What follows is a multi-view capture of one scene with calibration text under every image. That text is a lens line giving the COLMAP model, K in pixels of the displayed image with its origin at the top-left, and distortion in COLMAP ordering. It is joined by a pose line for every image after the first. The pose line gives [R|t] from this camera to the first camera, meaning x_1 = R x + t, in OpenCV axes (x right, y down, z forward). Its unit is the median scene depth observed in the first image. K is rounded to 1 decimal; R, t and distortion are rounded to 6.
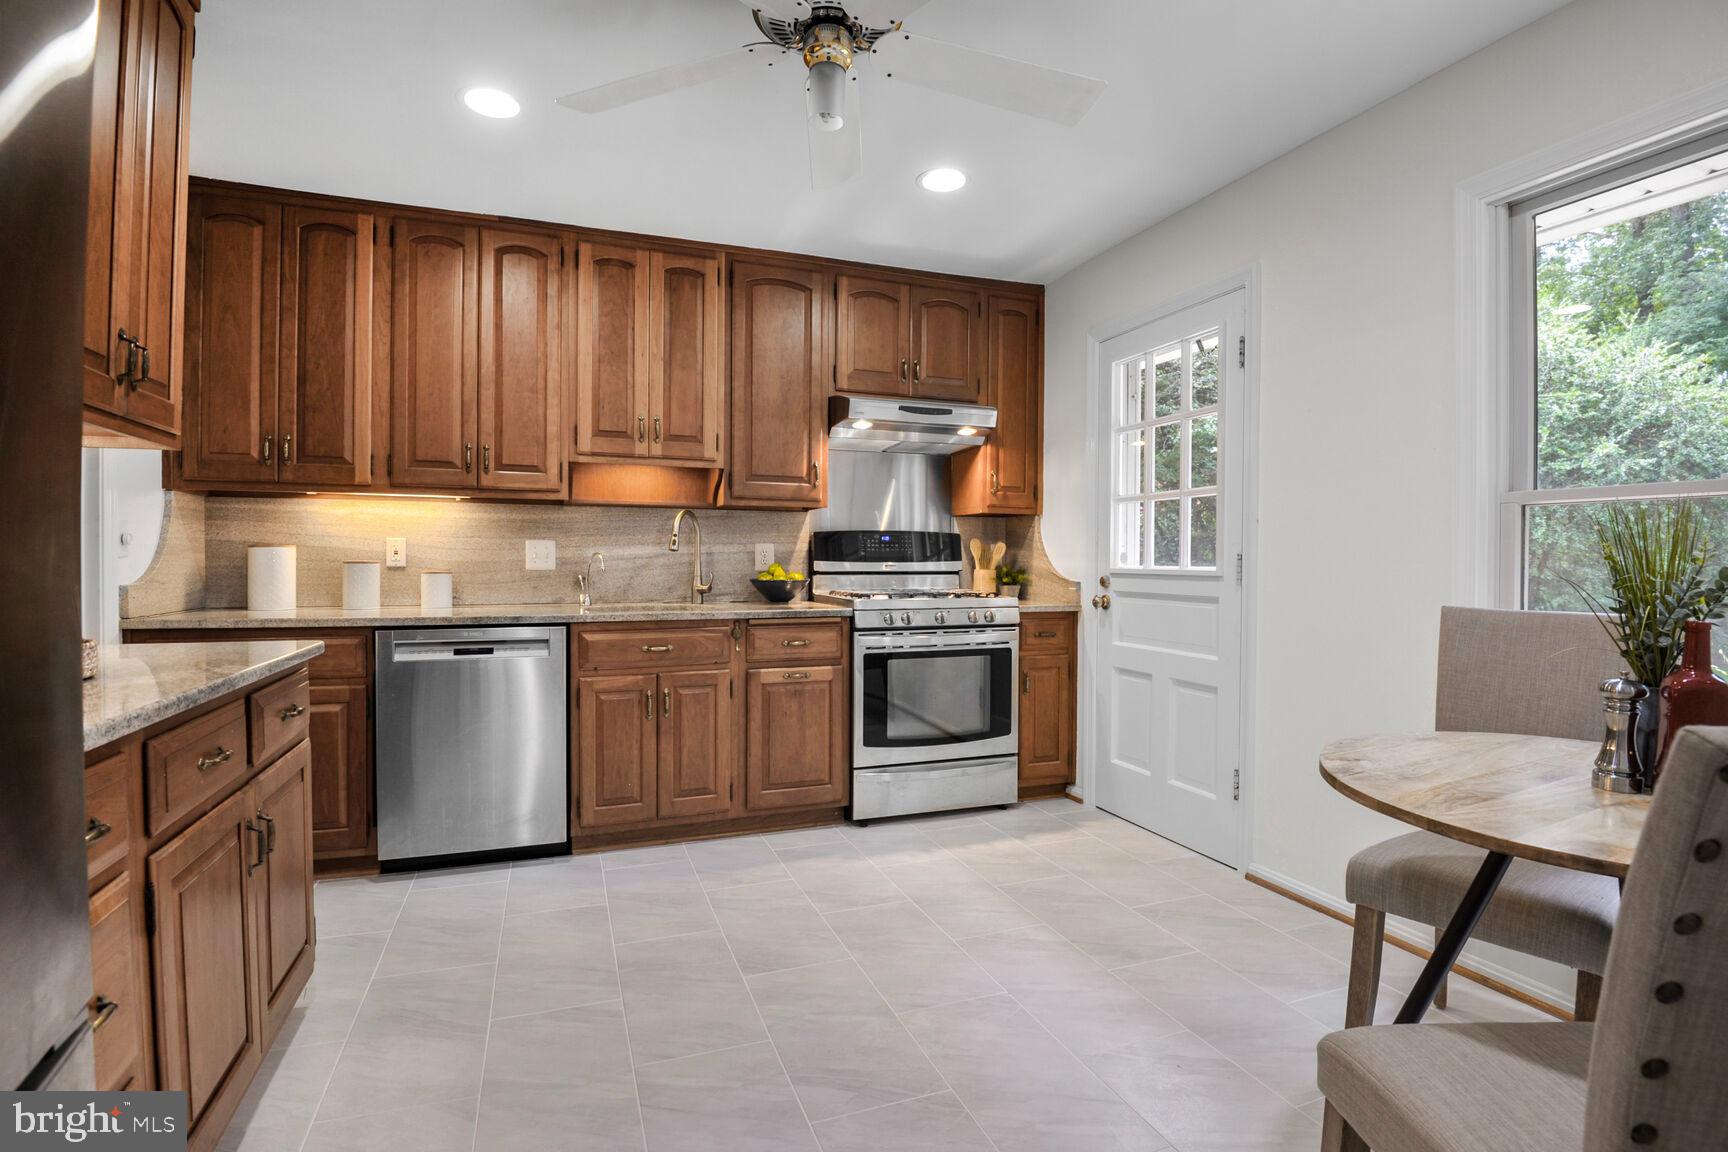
lens RADIAL K [[837.0, 0, 861.4], [0, 837.0, 564.6], [0, 0, 1]] dist [-0.006771, -0.000501]
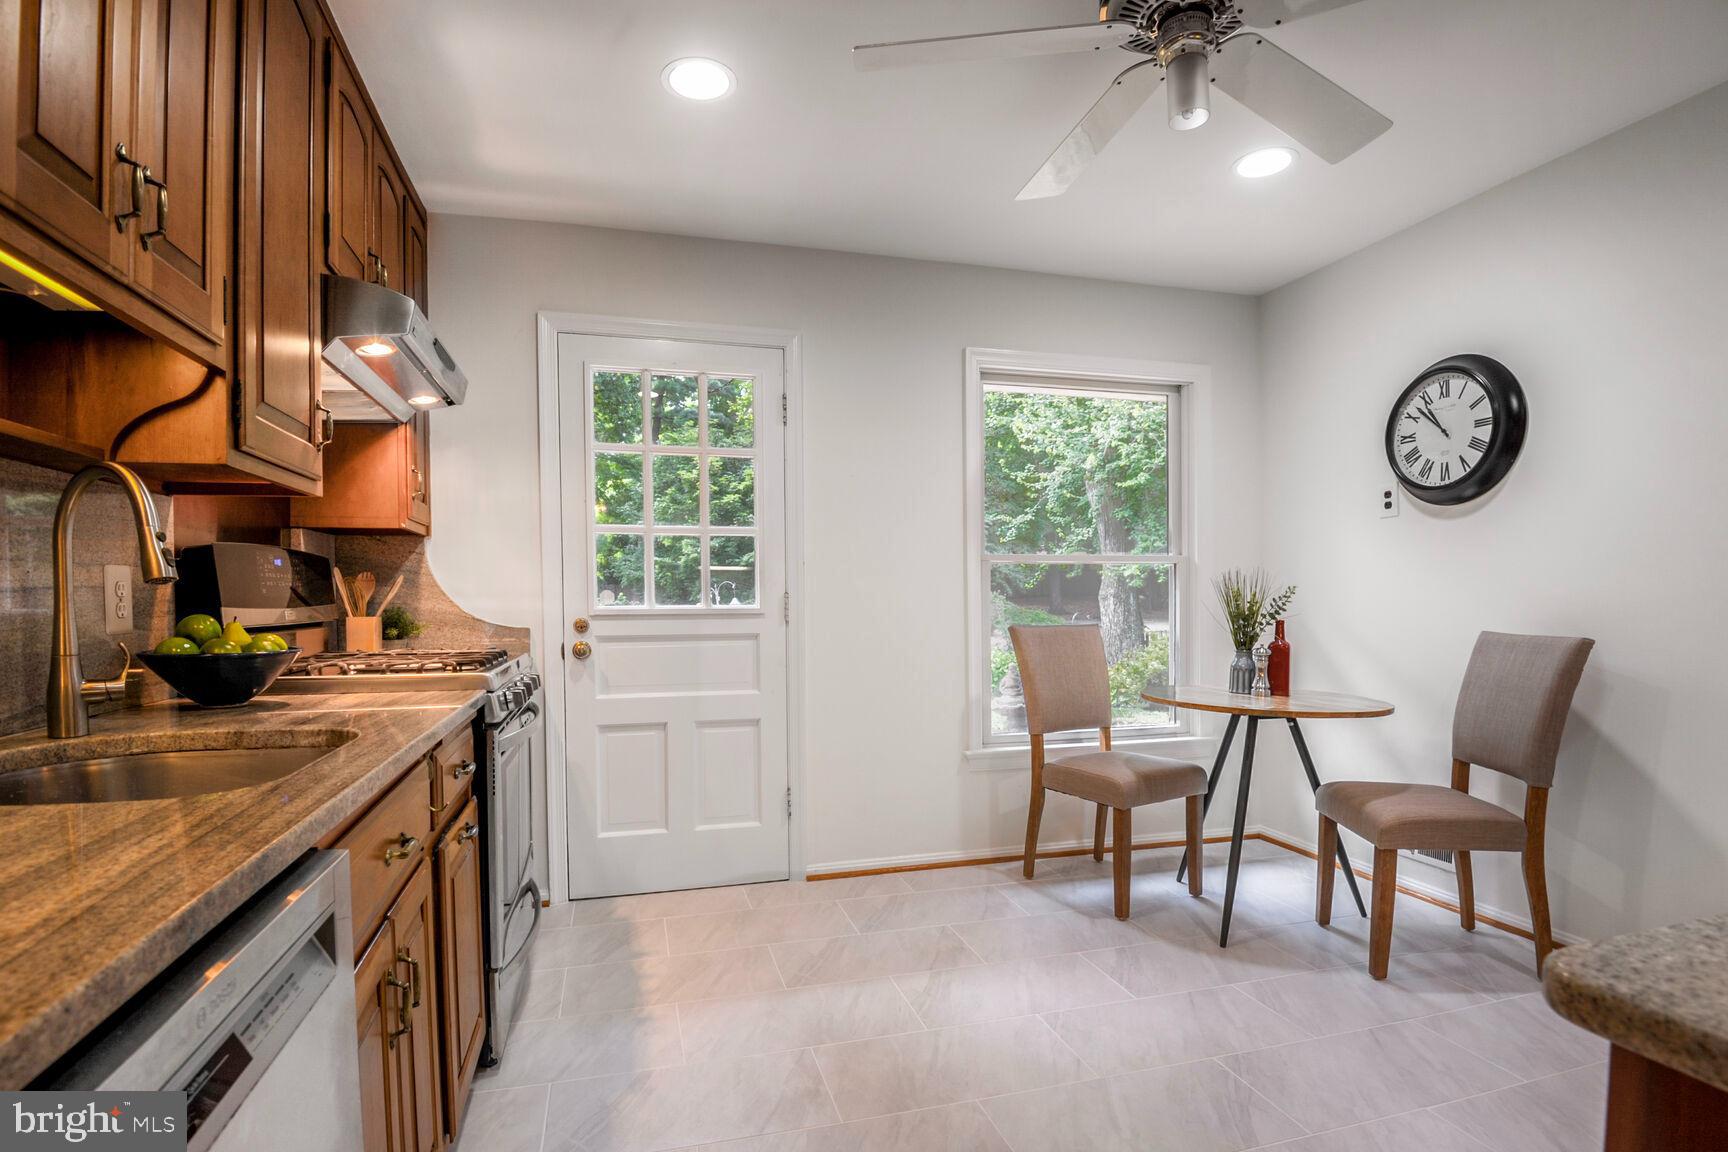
lens RADIAL K [[837.0, 0, 855.7], [0, 837.0, 588.9], [0, 0, 1]] dist [-0.006771, -0.000501]
pose [[0.092285, -0.002277, 0.995730, -0.585838], [0.007956, 0.999967, 0.001549, -0.017718], [-0.995701, 0.007779, 0.092300, 0.738825]]
